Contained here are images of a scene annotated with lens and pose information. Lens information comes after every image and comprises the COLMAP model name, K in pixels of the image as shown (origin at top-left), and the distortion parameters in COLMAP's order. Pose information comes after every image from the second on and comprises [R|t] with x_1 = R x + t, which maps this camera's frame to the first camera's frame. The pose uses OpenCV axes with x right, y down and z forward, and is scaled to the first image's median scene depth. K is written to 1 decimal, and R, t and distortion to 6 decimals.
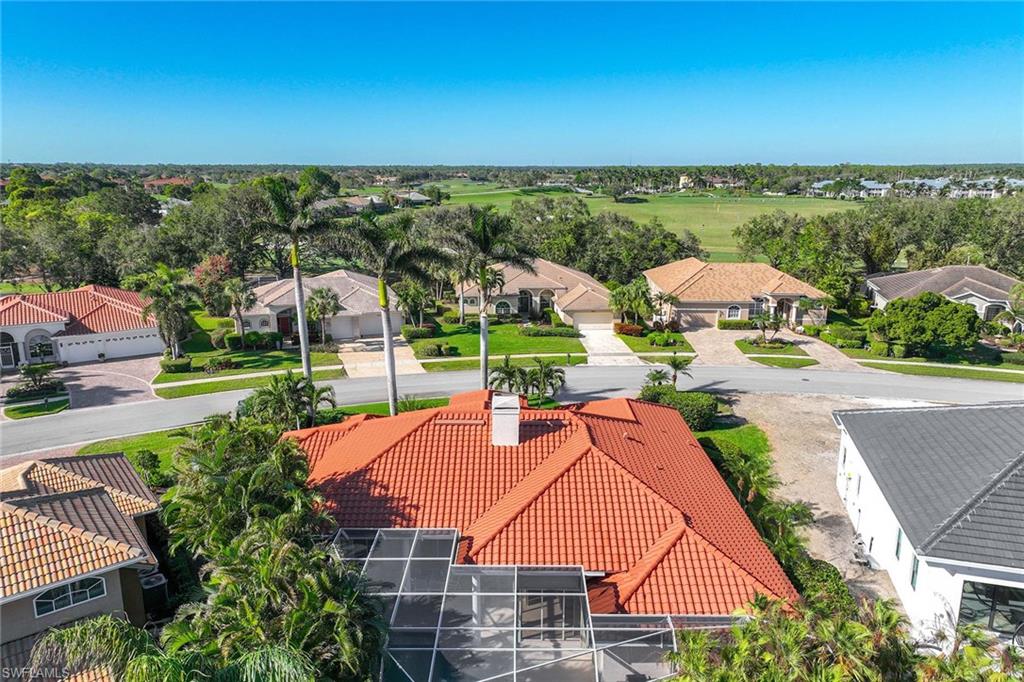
lens RADIAL K [[708.6, 0, 509.3], [0, 708.6, 323.9], [0, 0, 1]] dist [0.021198, -0.000800]
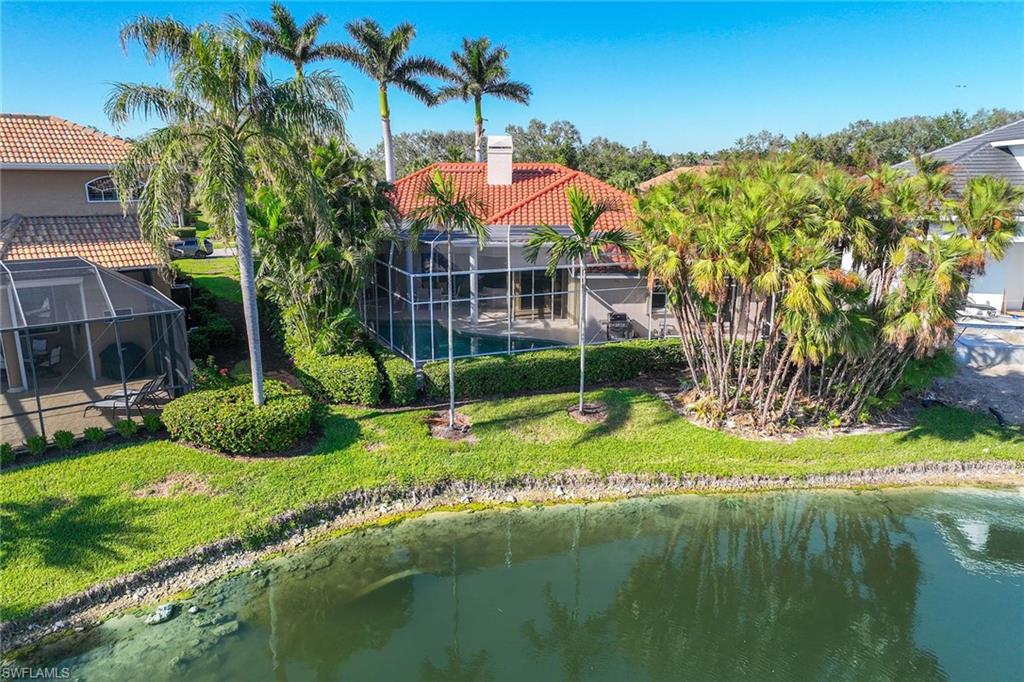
lens RADIAL K [[708.6, 0, 509.3], [0, 708.6, 323.9], [0, 0, 1]] dist [0.021198, -0.000800]
pose [[0.999956, -0.002663, 0.009033, -0.000521], [0.002655, 0.999996, 0.000938, 0.152717], [-0.009036, -0.000914, 0.999959, -0.034400]]
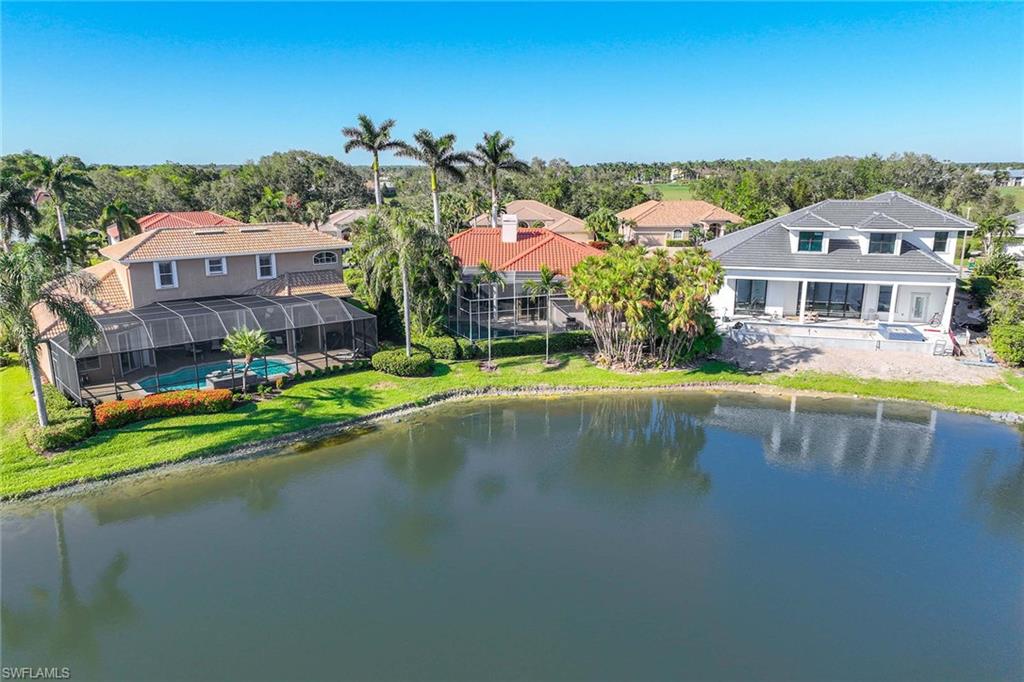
lens RADIAL K [[708.6, 0, 509.3], [0, 708.6, 323.9], [0, 0, 1]] dist [0.021198, -0.000800]
pose [[0.999996, -0.002907, -0.000645, -0.002168], [0.002905, 0.999993, -0.002454, 0.155262], [0.000652, 0.002452, 0.999997, -0.341236]]
